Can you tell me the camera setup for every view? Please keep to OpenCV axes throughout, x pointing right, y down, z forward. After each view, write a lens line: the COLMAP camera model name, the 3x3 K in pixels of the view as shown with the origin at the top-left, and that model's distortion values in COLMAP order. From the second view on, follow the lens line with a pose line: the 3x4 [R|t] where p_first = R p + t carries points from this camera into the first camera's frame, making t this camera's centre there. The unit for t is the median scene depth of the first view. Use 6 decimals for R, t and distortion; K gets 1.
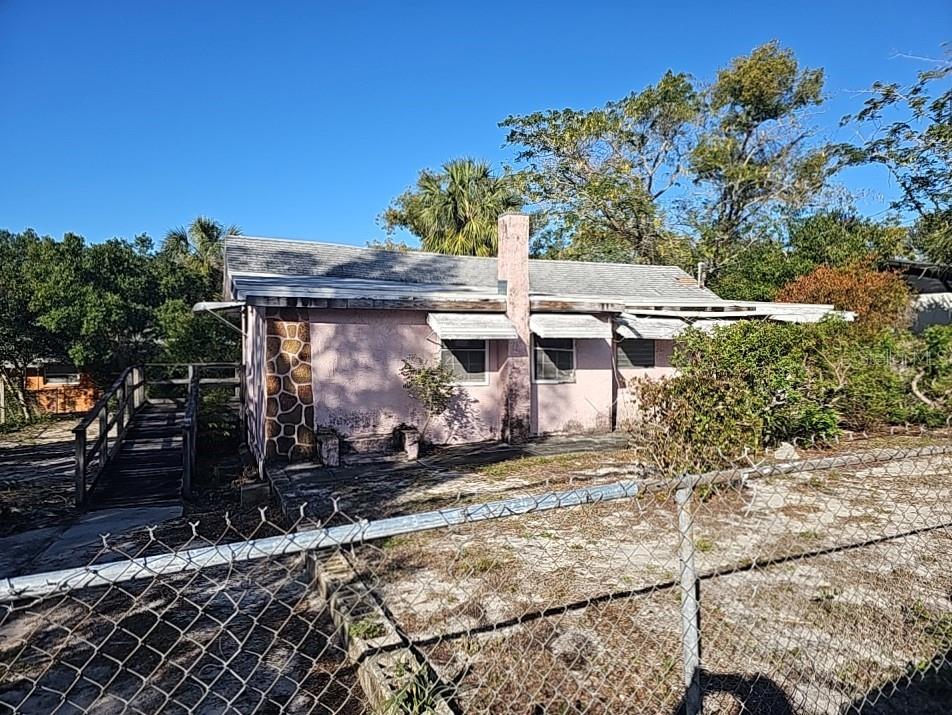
lens RADIAL K [[597.5, 0, 481.6], [0, 597.5, 358.9], [0, 0, 1]] dist [0.016800, -0.017129]
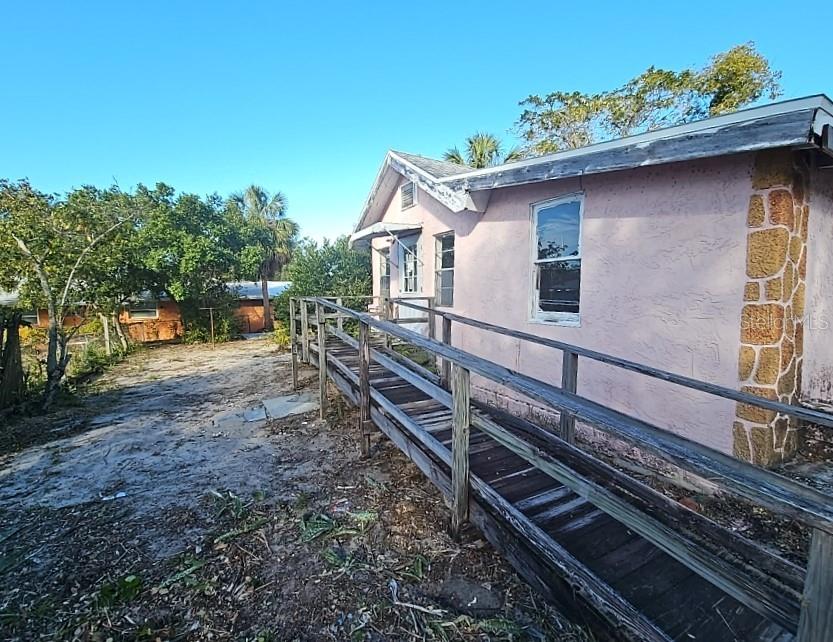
lens RADIAL K [[370.9, 0, 420.2], [0, 370.9, 322.7], [0, 0, 1]] dist [-0.000238, 0.000576]
pose [[0.996899, -0.007588, 0.078319, -0.619534], [0.002802, 0.998132, 0.061037, 0.021732], [-0.078636, -0.060628, 0.995058, 0.618452]]
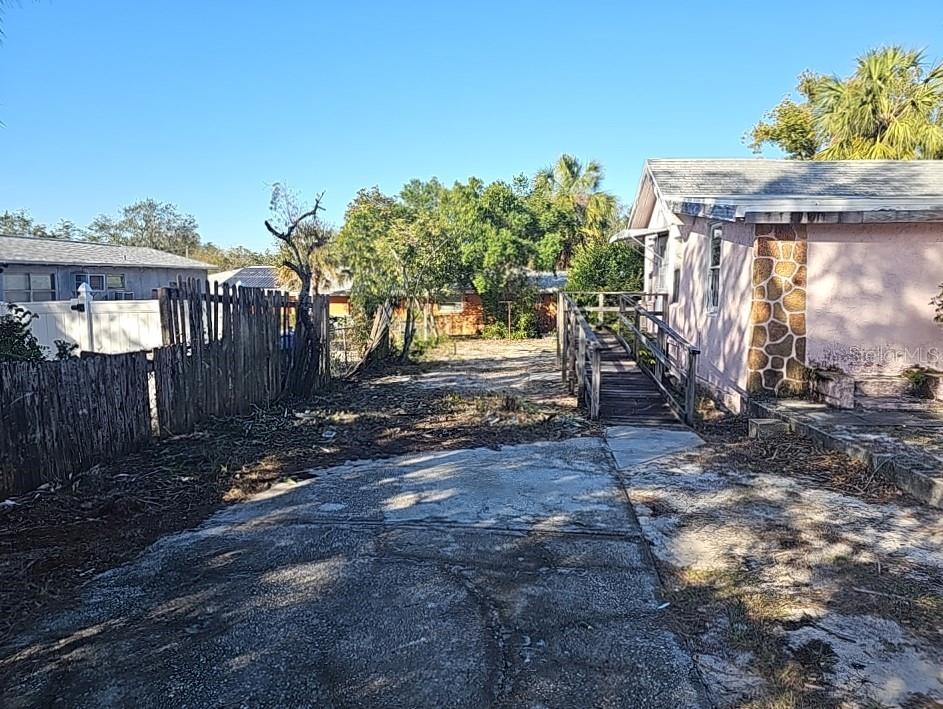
lens RADIAL K [[591.9, 0, 477.2], [0, 591.9, 352.9], [0, 0, 1]] dist [0.016800, -0.017129]
pose [[0.873412, 0.064549, -0.482685, -0.273030], [-0.017936, 0.994768, 0.100574, 0.021163], [0.486652, -0.079186, 0.870000, 0.004310]]
